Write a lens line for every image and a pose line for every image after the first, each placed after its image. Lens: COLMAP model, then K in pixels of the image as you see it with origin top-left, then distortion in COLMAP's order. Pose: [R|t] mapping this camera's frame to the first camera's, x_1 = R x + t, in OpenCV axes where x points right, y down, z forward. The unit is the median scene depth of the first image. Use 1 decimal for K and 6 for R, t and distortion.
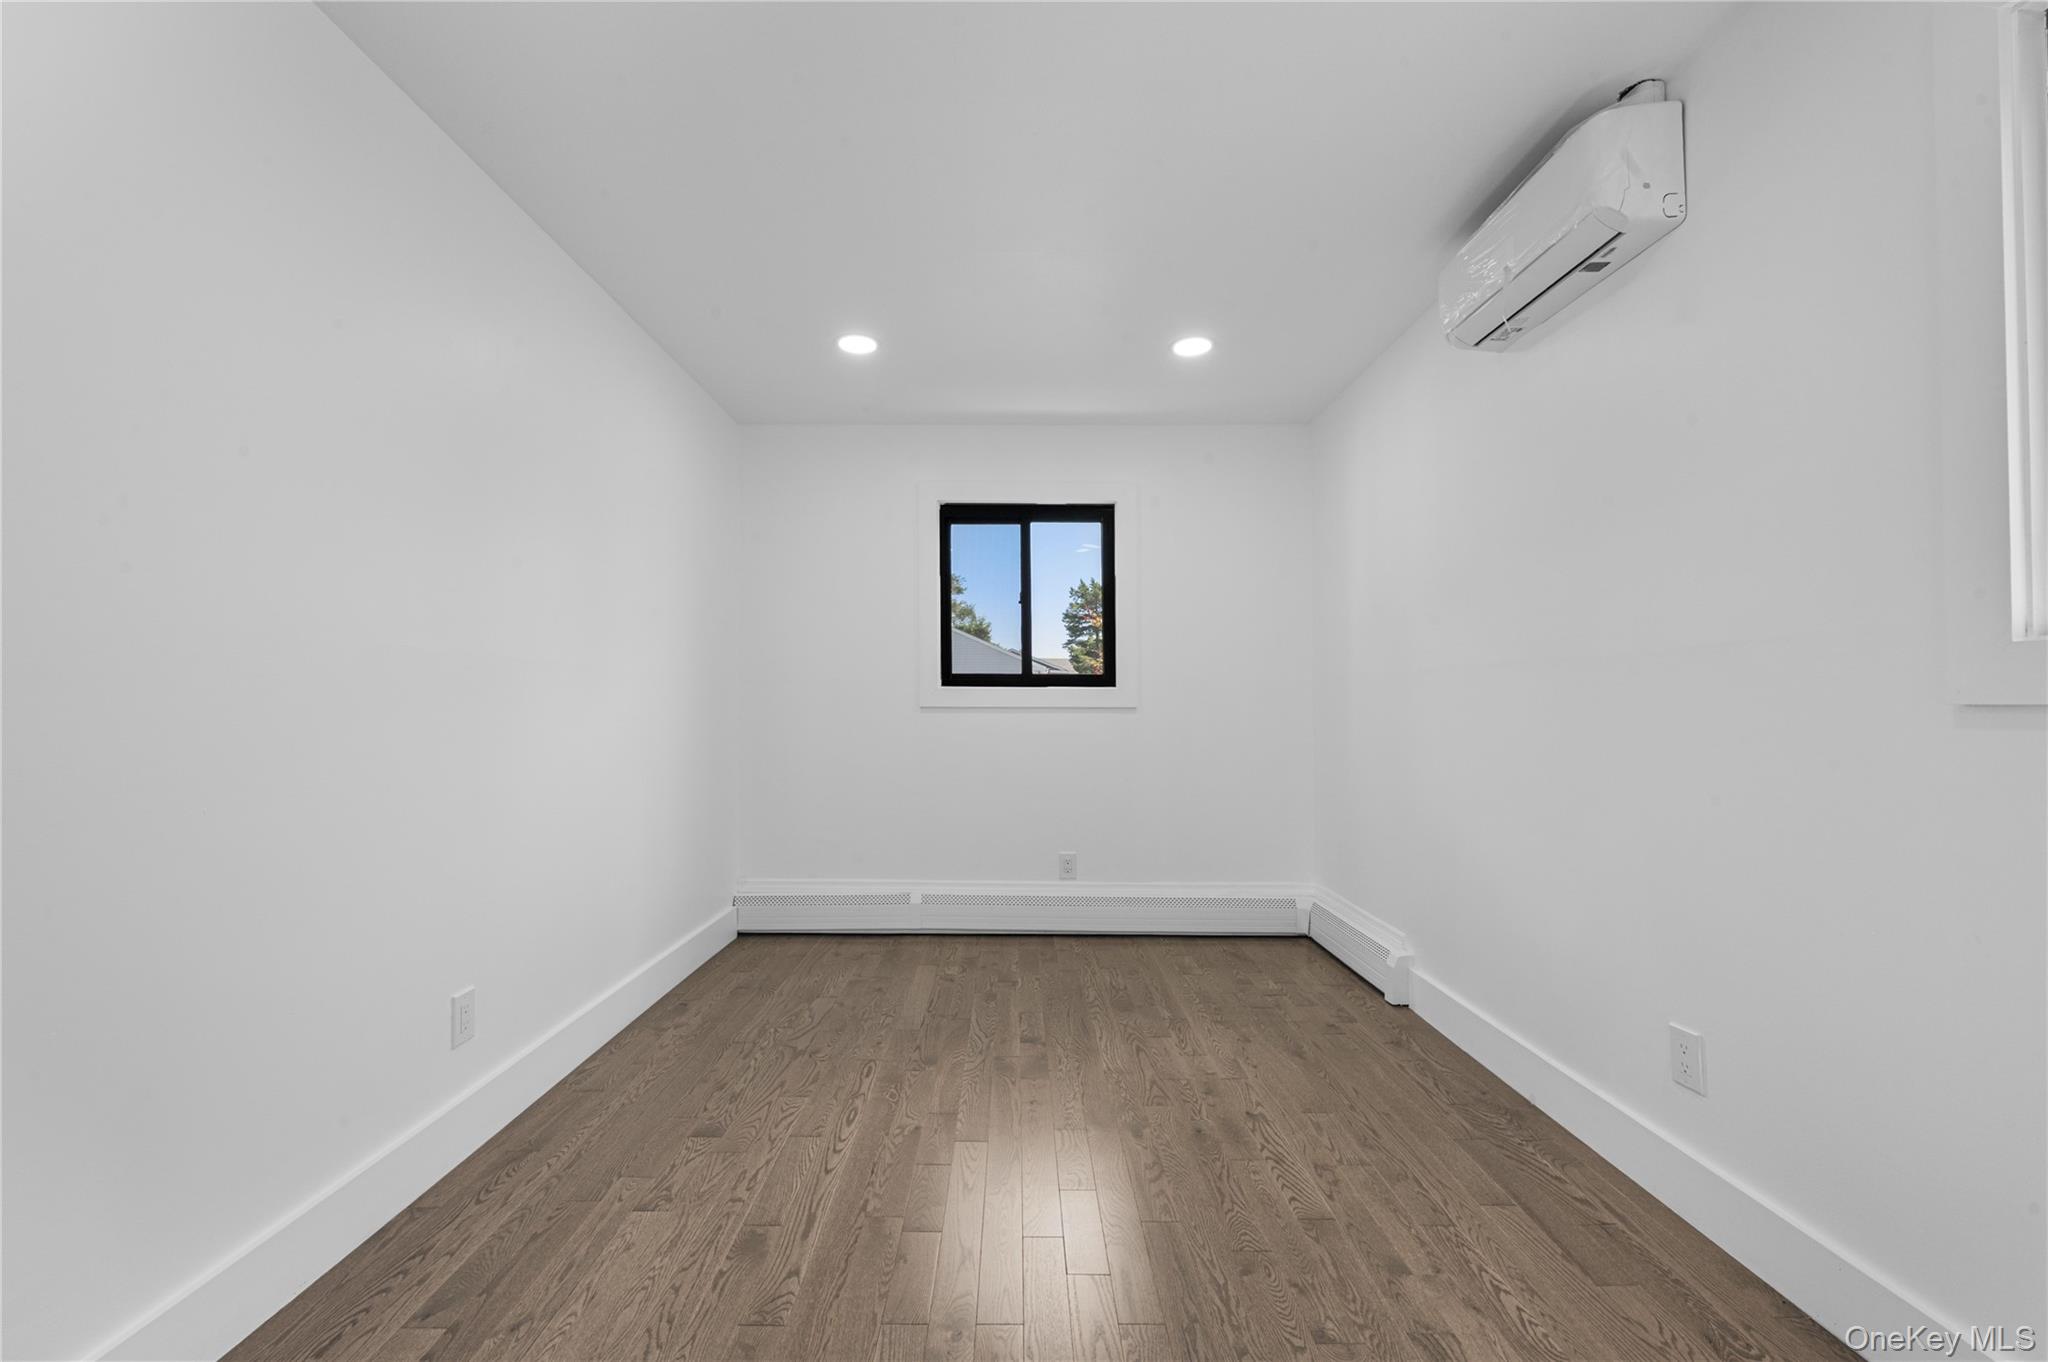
lens RADIAL K [[845.5, 0, 1024.1], [0, 845.5, 683.3], [0, 0, 1]] dist [-0.001090, -0.000036]
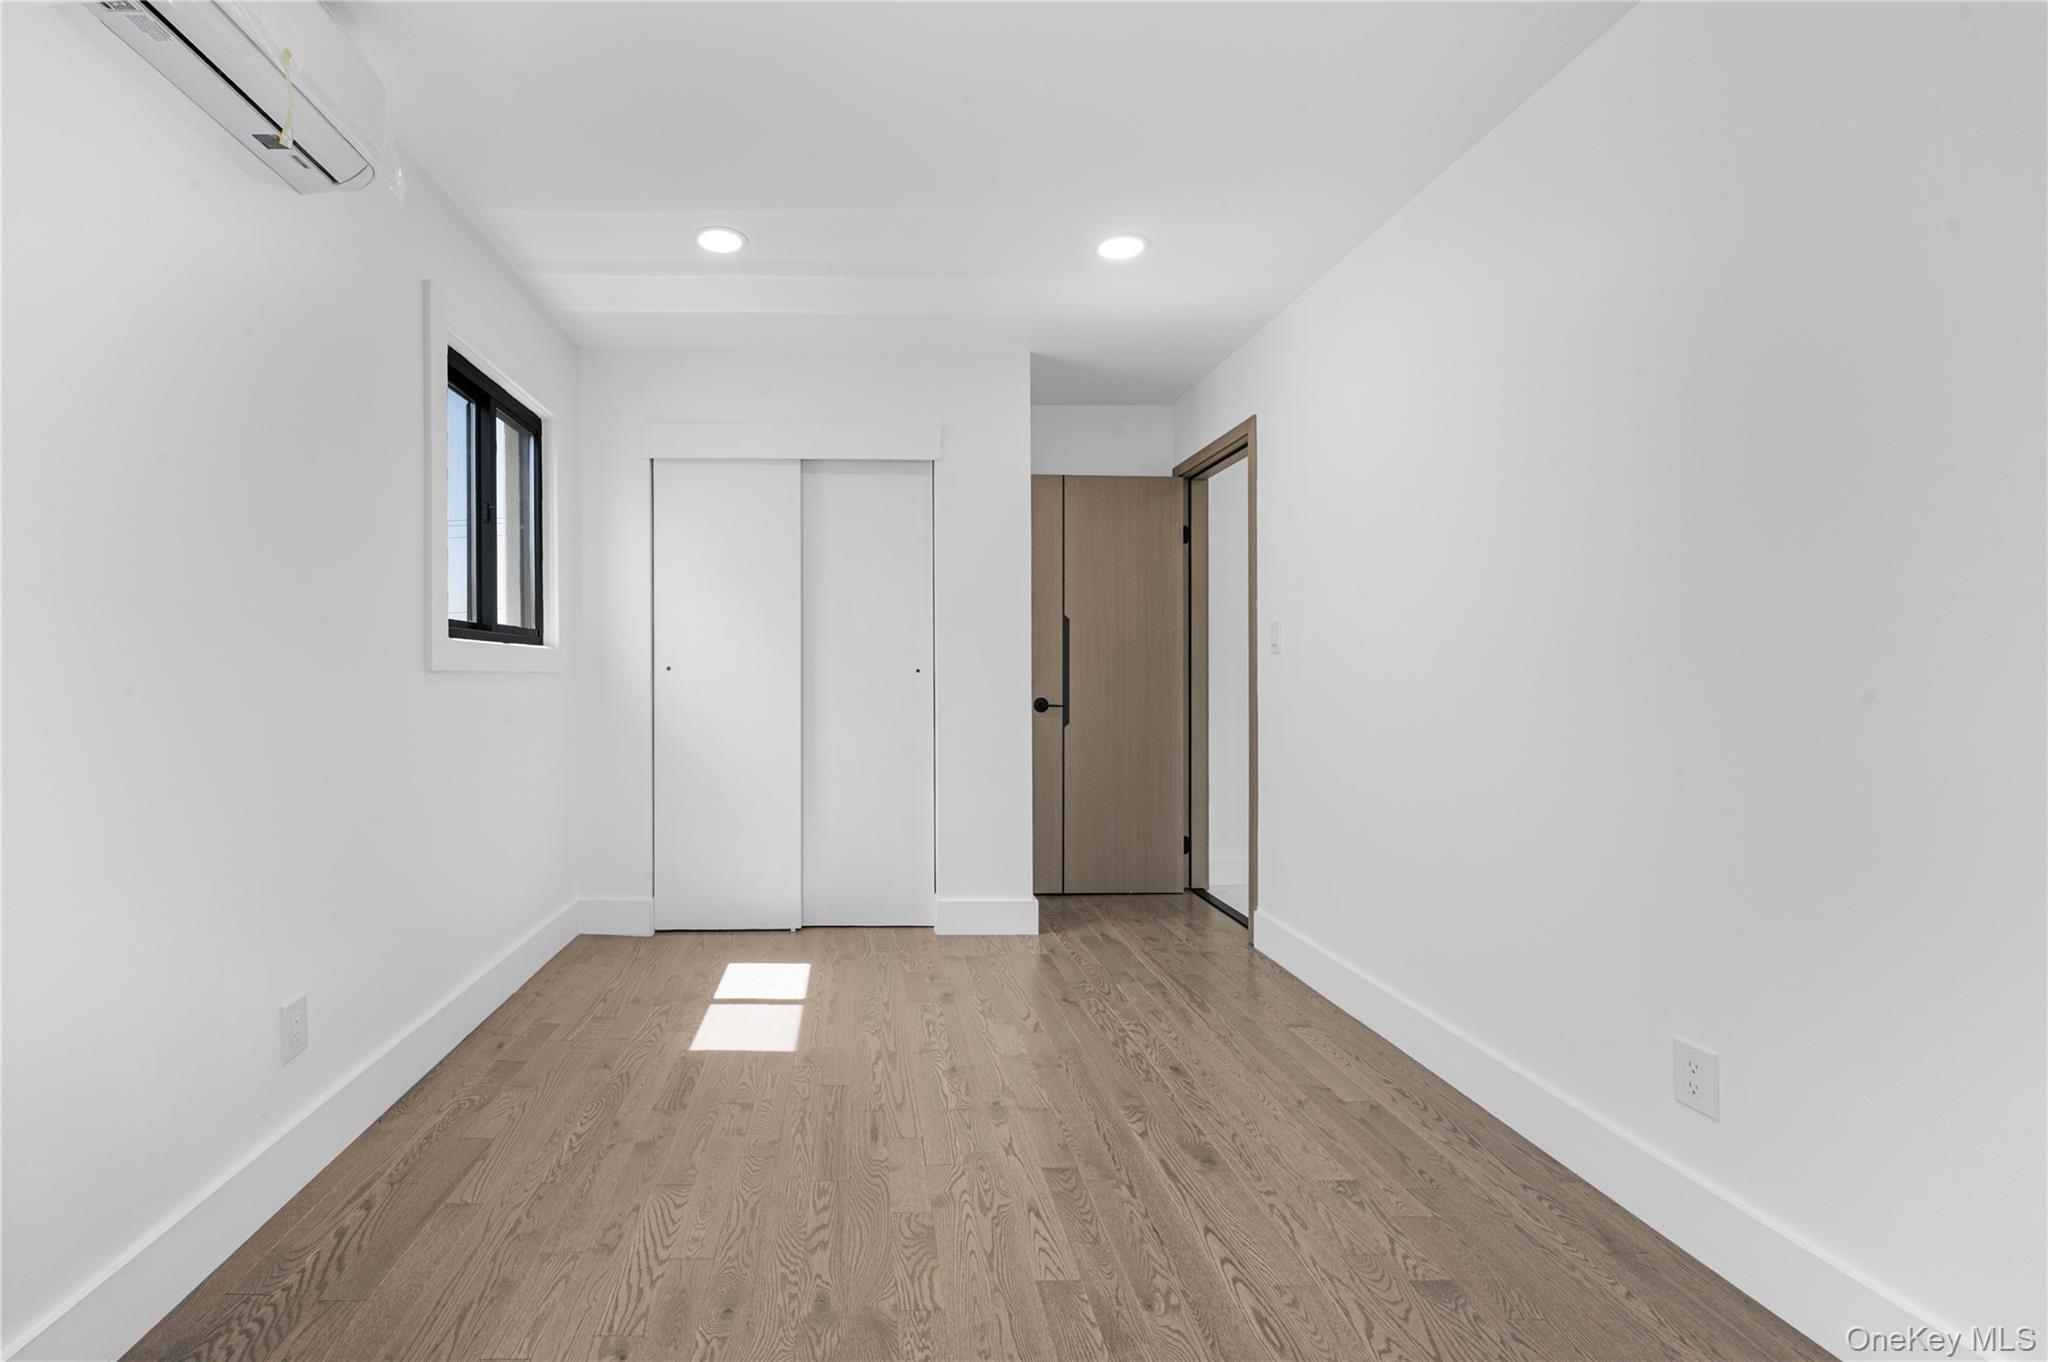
lens RADIAL K [[845.5, 0, 1022.9], [0, 845.5, 690.1], [0, 0, 1]] dist [-0.001090, -0.000036]
pose [[-0.983889, -0.001495, -0.178775, 0.111651], [-0.000682, 0.999989, -0.004609, 0.045239], [0.178780, -0.004413, -0.983879, 1.963819]]
